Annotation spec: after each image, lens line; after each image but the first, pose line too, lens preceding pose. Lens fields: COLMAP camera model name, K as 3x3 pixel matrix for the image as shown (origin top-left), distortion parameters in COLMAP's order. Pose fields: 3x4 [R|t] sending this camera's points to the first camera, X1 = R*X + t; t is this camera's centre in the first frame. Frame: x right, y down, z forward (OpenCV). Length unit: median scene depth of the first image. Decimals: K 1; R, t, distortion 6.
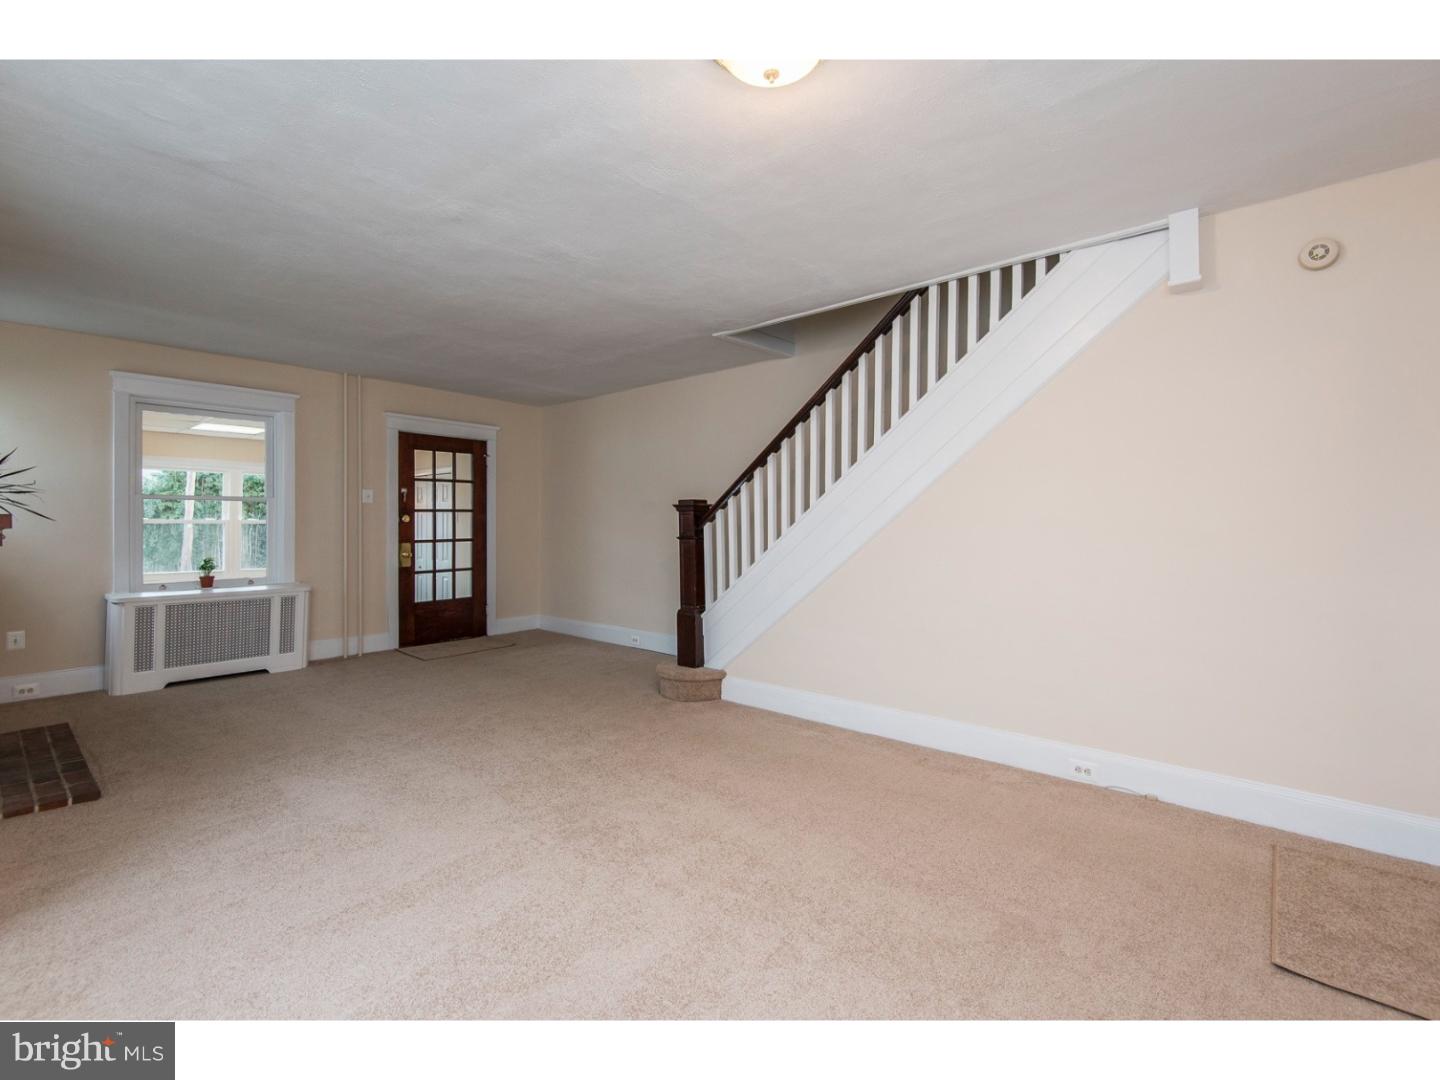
lens RADIAL K [[649.3, 0, 723.8], [0, 649.3, 516.3], [0, 0, 1]] dist [0.016246, -0.000046]
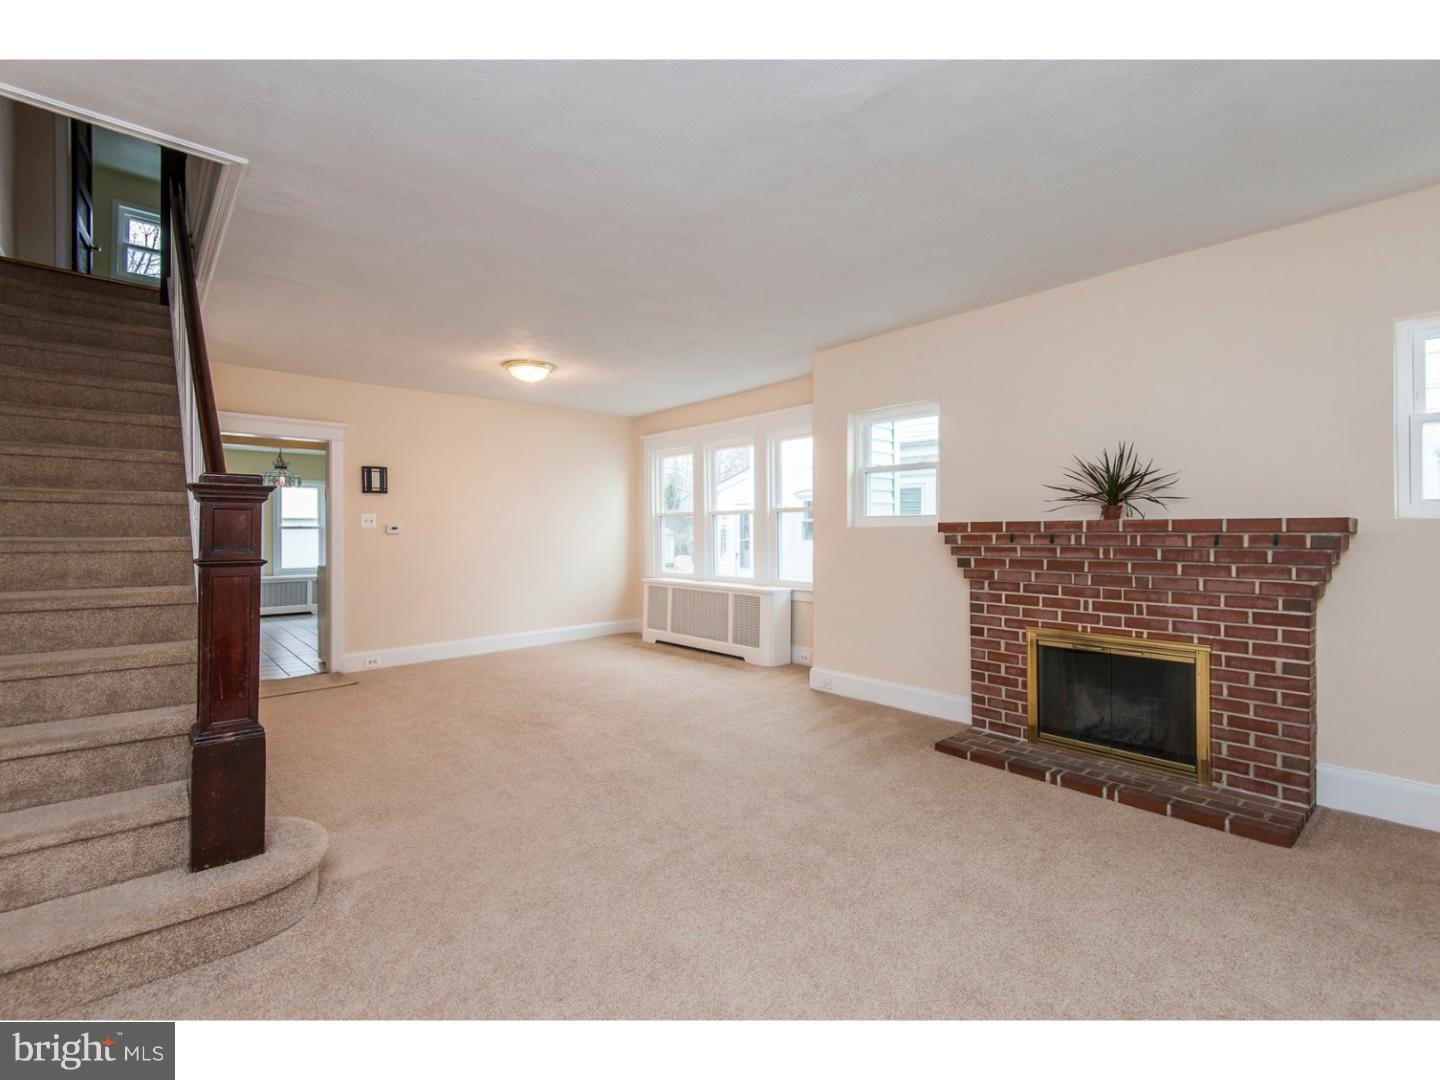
lens RADIAL K [[662.3, 0, 731.5], [0, 662.3, 525.2], [0, 0, 1]] dist [0.001346, -0.000232]
pose [[-0.993039, 0.001111, 0.117780, -0.427078], [-0.000824, 0.999865, -0.016380, 0.015014], [-0.117782, -0.016363, -0.992905, 1.370262]]
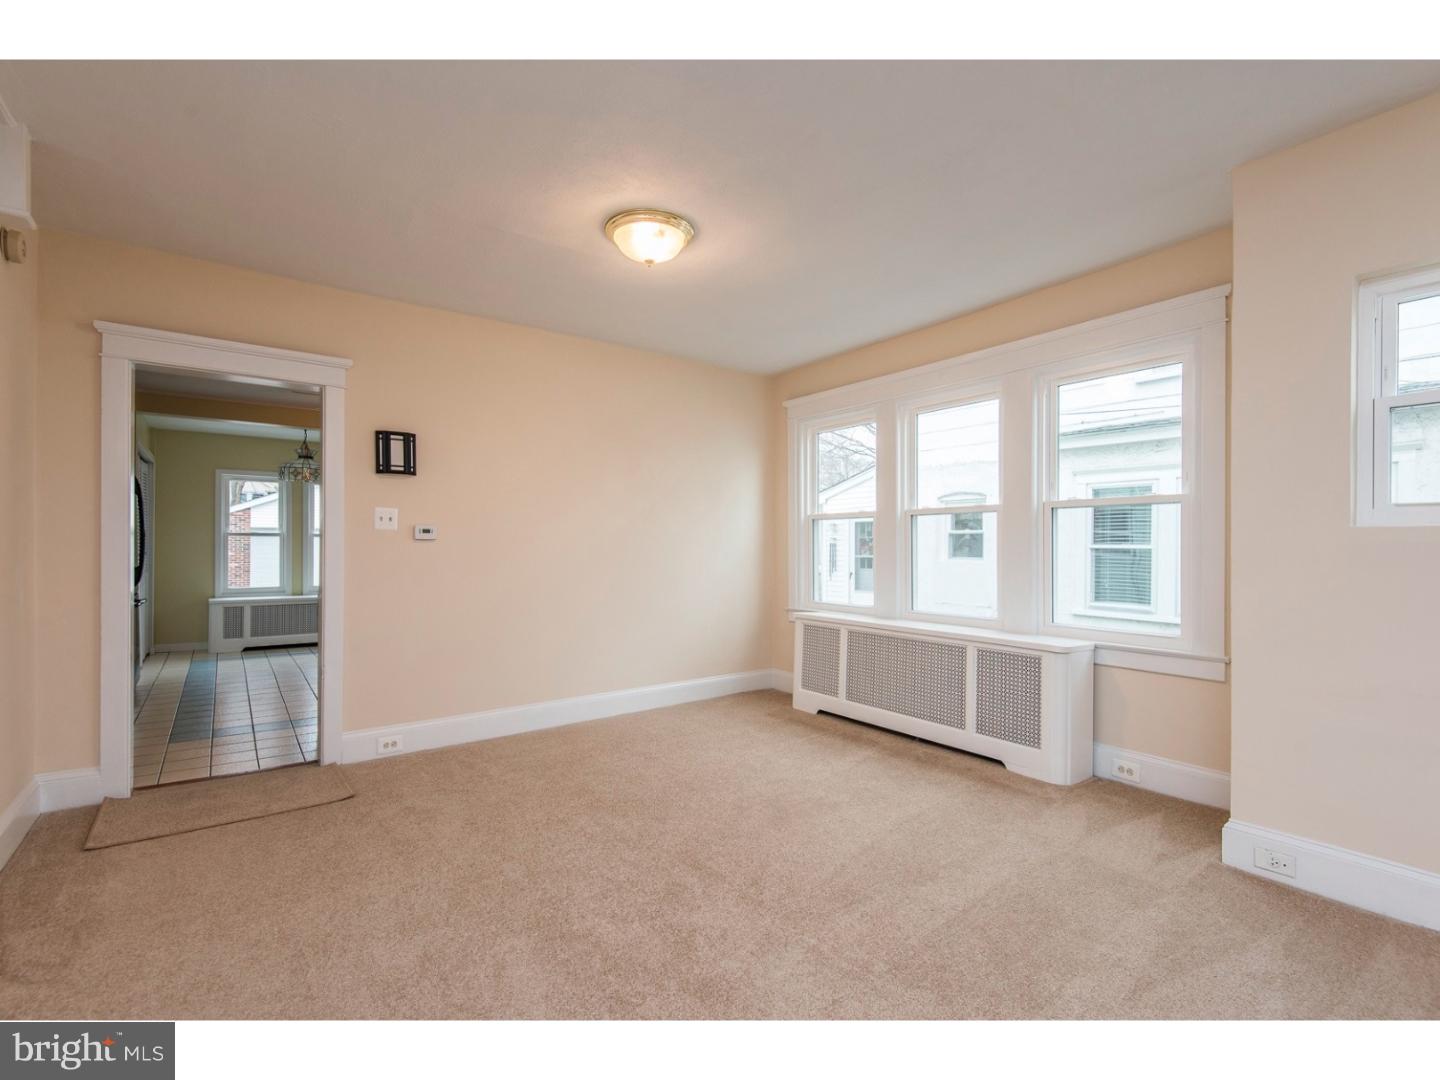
lens RADIAL K [[665.1, 0, 719.0], [0, 665.1, 544.4], [0, 0, 1]] dist [-0.001857, -0.000553]
pose [[-0.974290, -0.007942, 0.225158, -0.169486], [-0.010864, 0.999872, -0.011739, 0.022100], [-0.225036, -0.013883, -0.974252, 0.902422]]
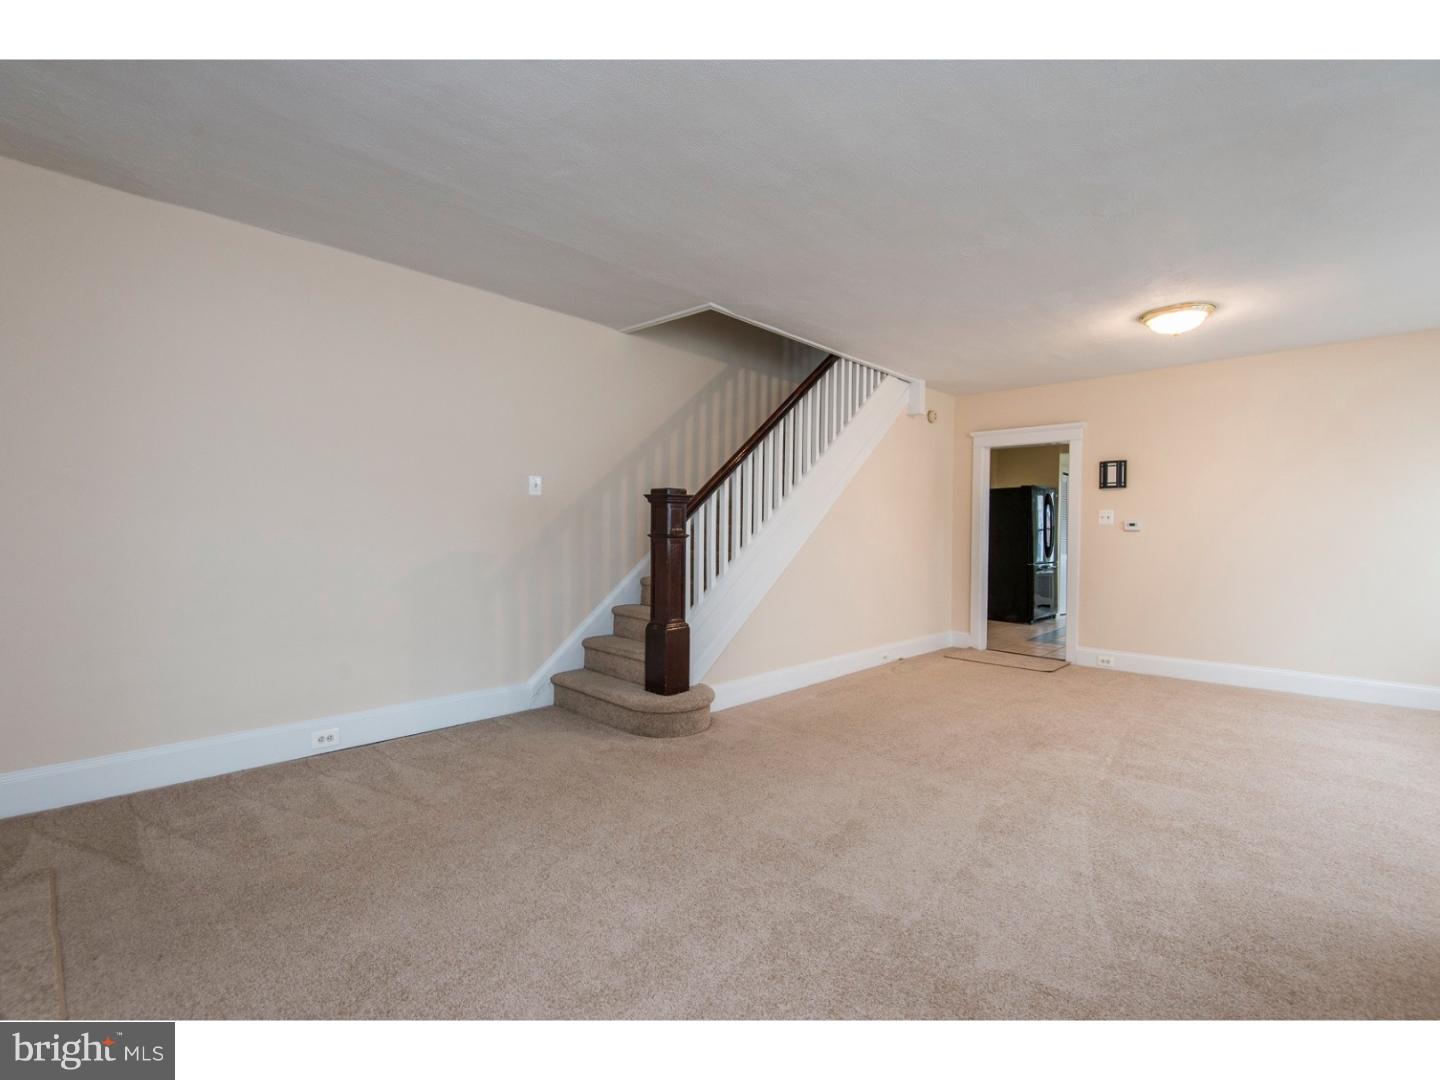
lens RADIAL K [[647.1, 0, 718.5], [0, 647.1, 538.6], [0, 0, 1]] dist [0.042072, -0.027277]
pose [[0.061569, -0.014109, 0.998003, -0.837520], [-0.018756, 0.999707, 0.015291, 0.021404], [-0.997927, -0.019660, 0.061287, 0.867058]]
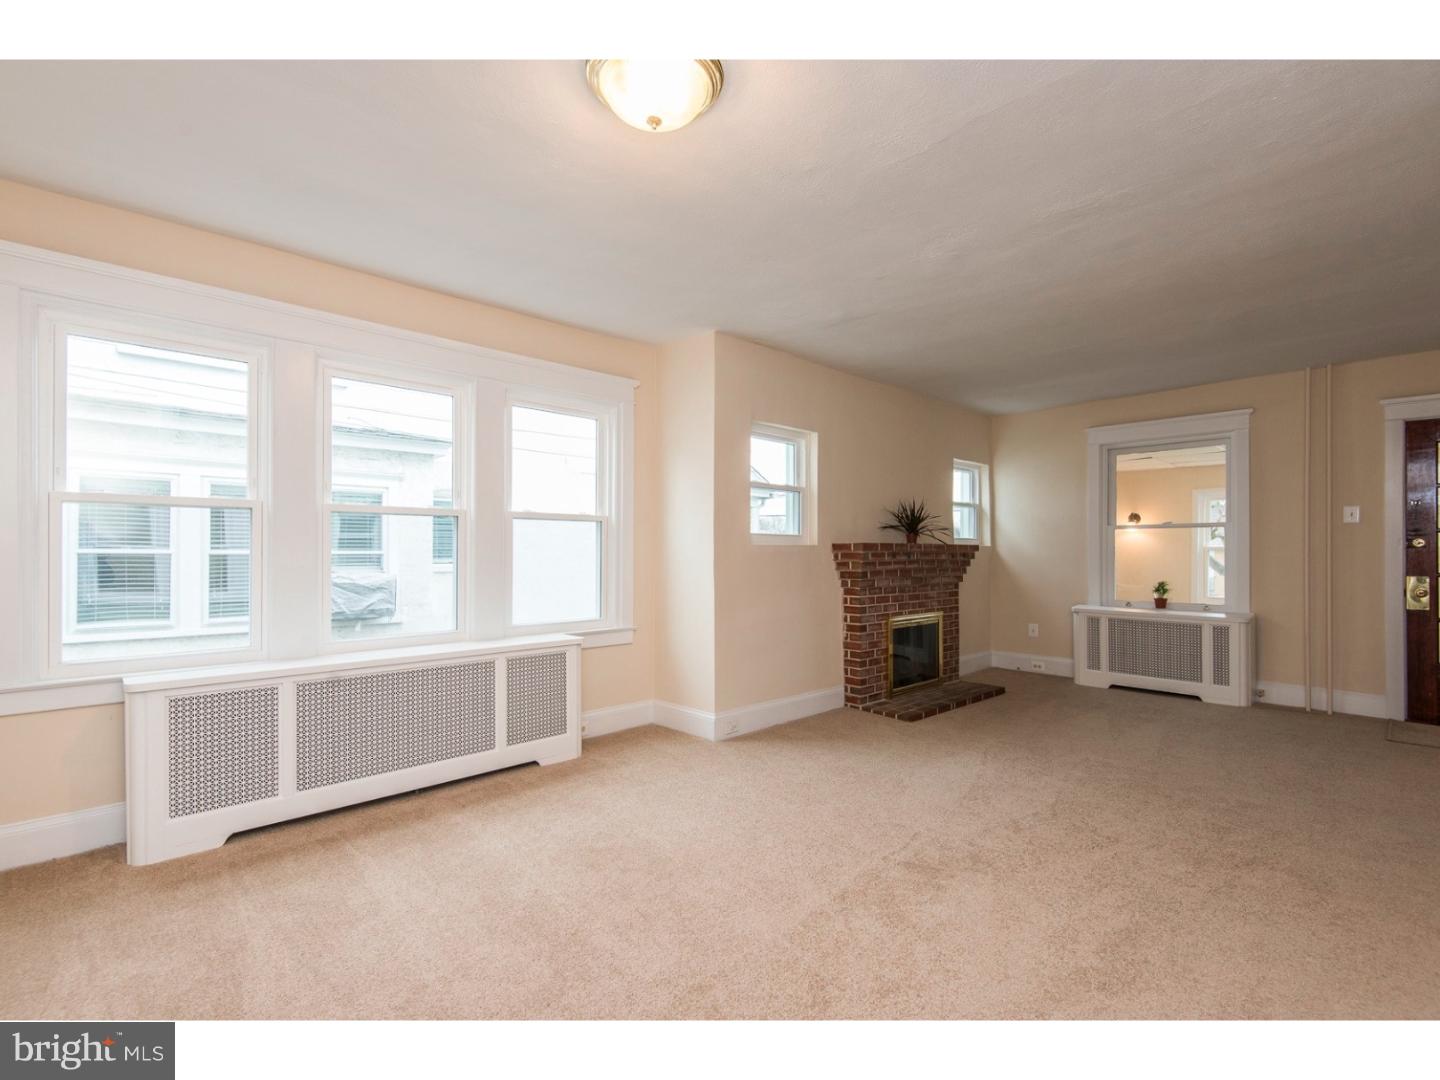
lens RADIAL K [[653.9, 0, 729.6], [0, 653.9, 548.9], [0, 0, 1]] dist [0.002364, -0.000165]
pose [[-0.092699, -0.009419, -0.995650, 0.391703], [0.008356, 0.999913, -0.010237, 0.016121], [0.995659, -0.009269, -0.092612, 0.428505]]
